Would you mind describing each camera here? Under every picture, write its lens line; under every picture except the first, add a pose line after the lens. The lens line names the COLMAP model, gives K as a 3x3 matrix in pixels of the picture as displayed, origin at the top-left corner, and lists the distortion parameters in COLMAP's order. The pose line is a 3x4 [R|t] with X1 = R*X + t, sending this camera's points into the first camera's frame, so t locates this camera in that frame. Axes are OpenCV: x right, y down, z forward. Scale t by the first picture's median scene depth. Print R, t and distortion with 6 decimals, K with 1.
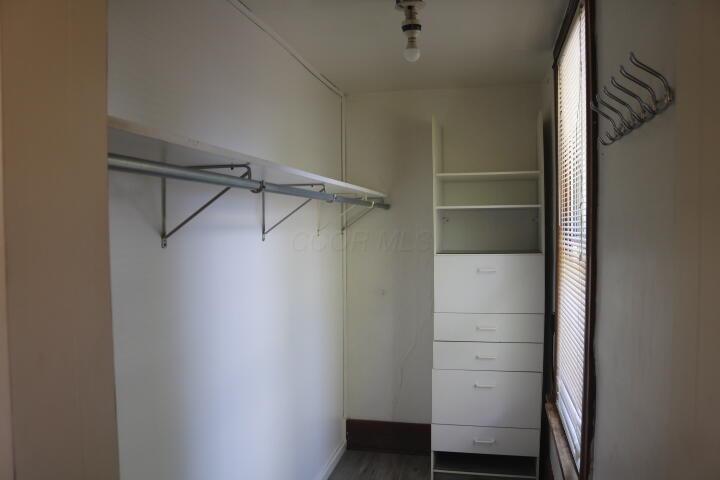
lens RADIAL K [[593.8, 0, 356.7], [0, 593.8, 248.9], [0, 0, 1]] dist [-0.159145, 0.130040]
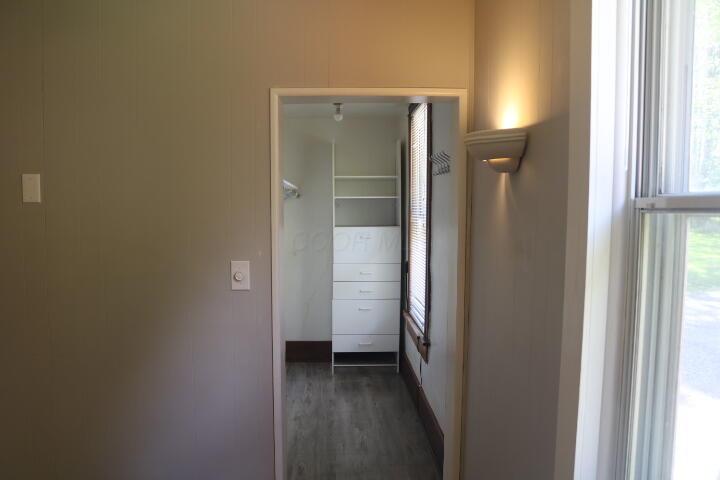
lens RADIAL K [[593.8, 0, 356.7], [0, 593.8, 248.9], [0, 0, 1]] dist [-0.159145, 0.130040]
pose [[0.965025, -0.008304, 0.262026, -0.229533], [0.001078, 0.999615, 0.027711, 0.023743], [-0.262156, -0.026459, 0.964663, -0.562098]]
